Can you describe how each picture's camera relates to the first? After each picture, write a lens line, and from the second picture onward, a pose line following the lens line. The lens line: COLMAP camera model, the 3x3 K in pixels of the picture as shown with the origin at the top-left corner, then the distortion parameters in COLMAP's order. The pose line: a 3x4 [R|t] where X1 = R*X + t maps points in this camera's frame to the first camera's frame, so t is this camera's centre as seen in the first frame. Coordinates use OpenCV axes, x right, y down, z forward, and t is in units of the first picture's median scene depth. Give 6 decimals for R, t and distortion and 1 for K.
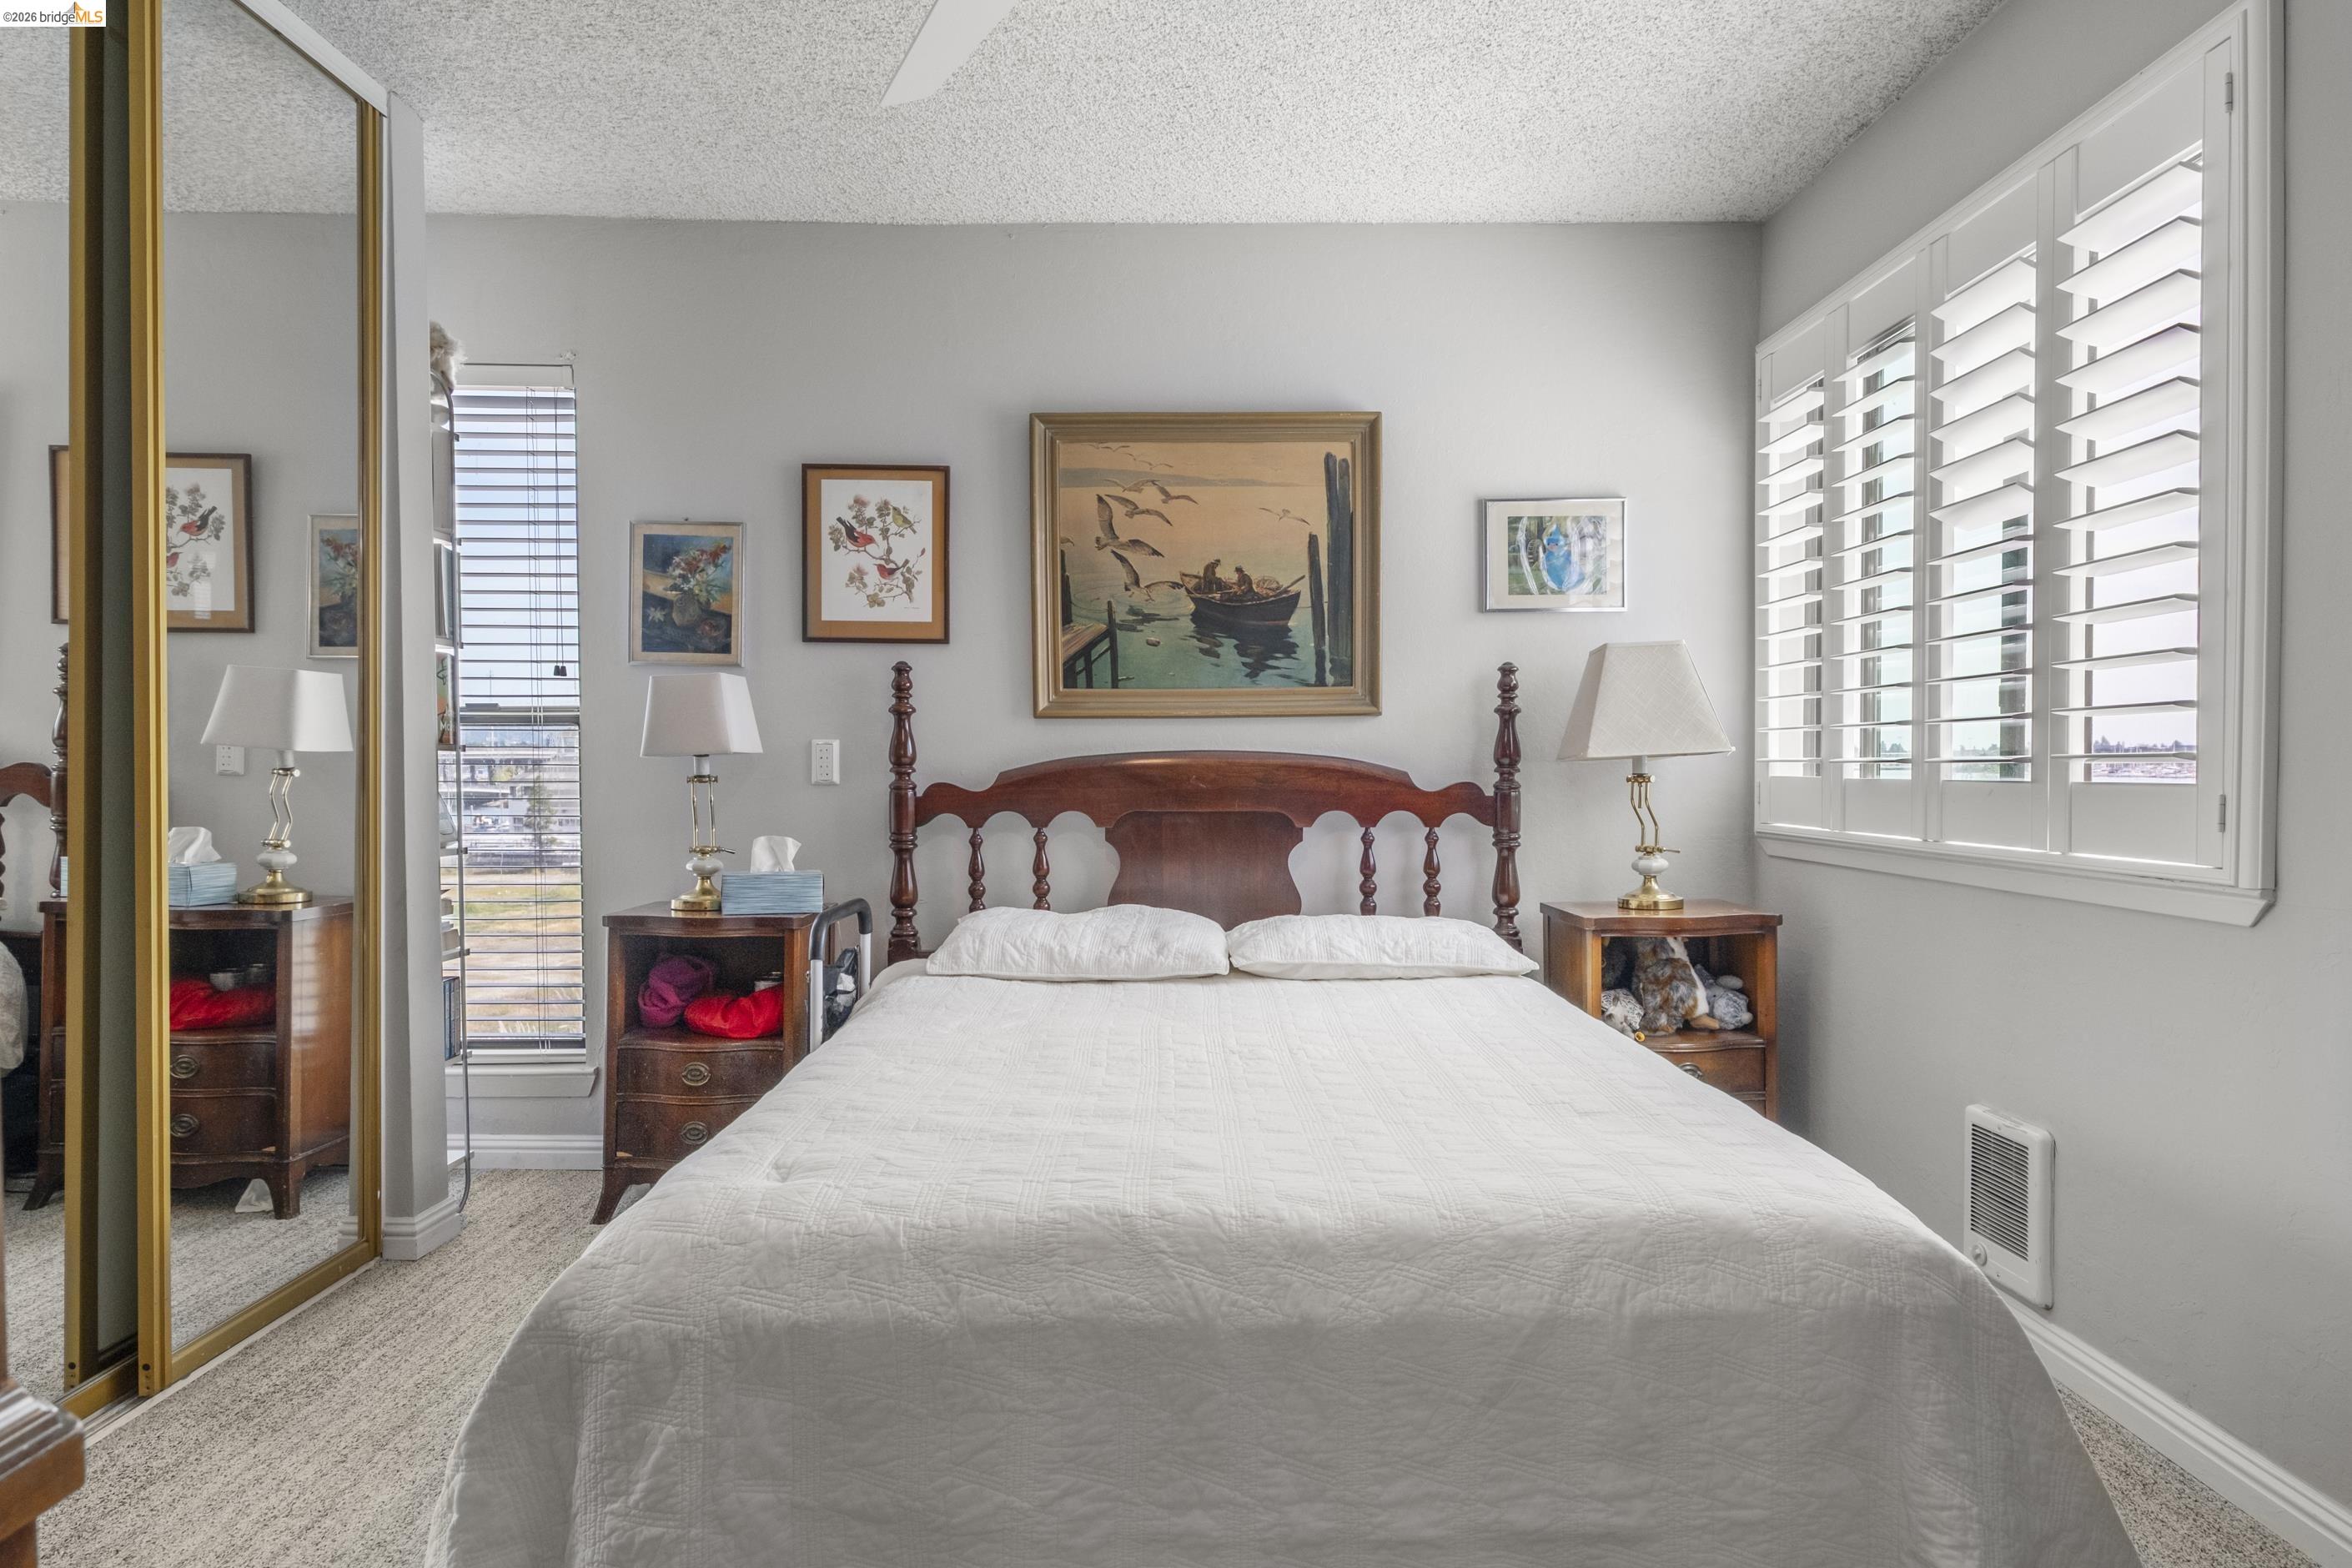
lens RADIAL K [[1333.5, 0, 1185.2], [0, 1333.5, 790.4], [0, 0, 1]] dist [0.002176, 0.001567]
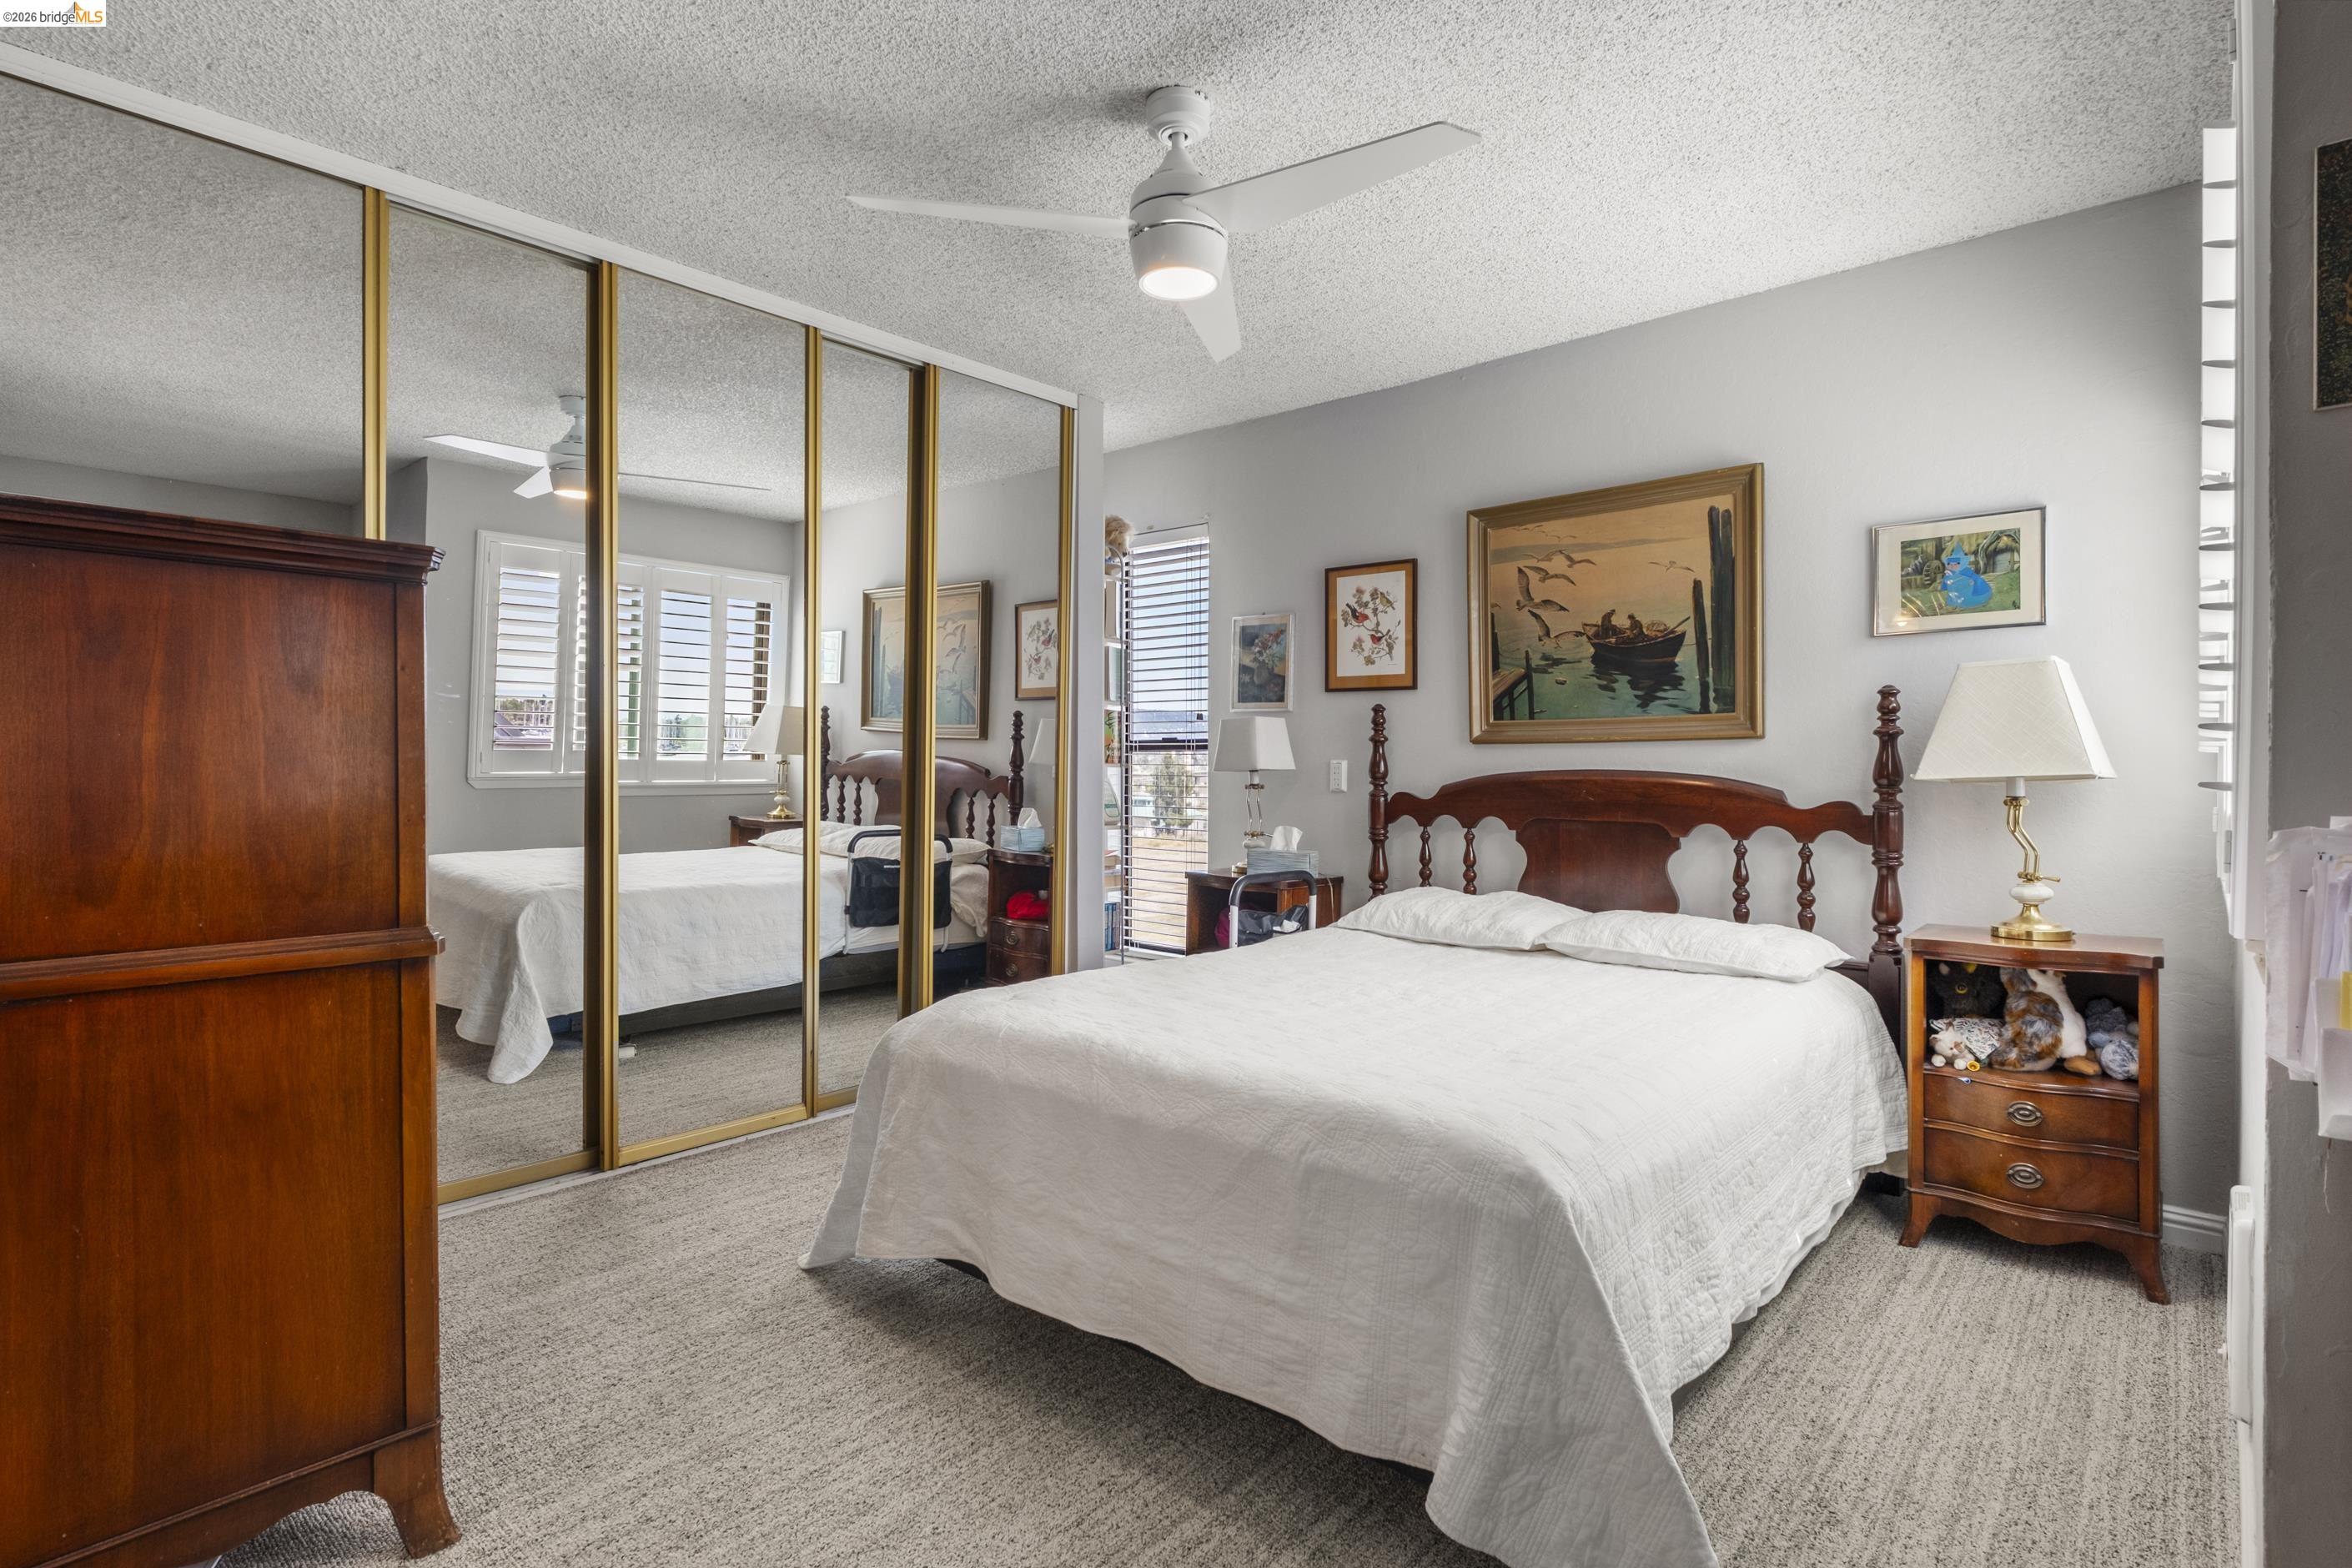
lens RADIAL K [[1135.2, 0, 1185.5], [0, 1135.2, 780.8], [0, 0, 1]] dist [-0.001559, -0.001533]
pose [[0.742948, 0.012717, -0.669228, 0.422655], [-0.023436, 0.999701, -0.007021, -0.004127], [0.668938, 0.020900, 0.743024, -0.005984]]
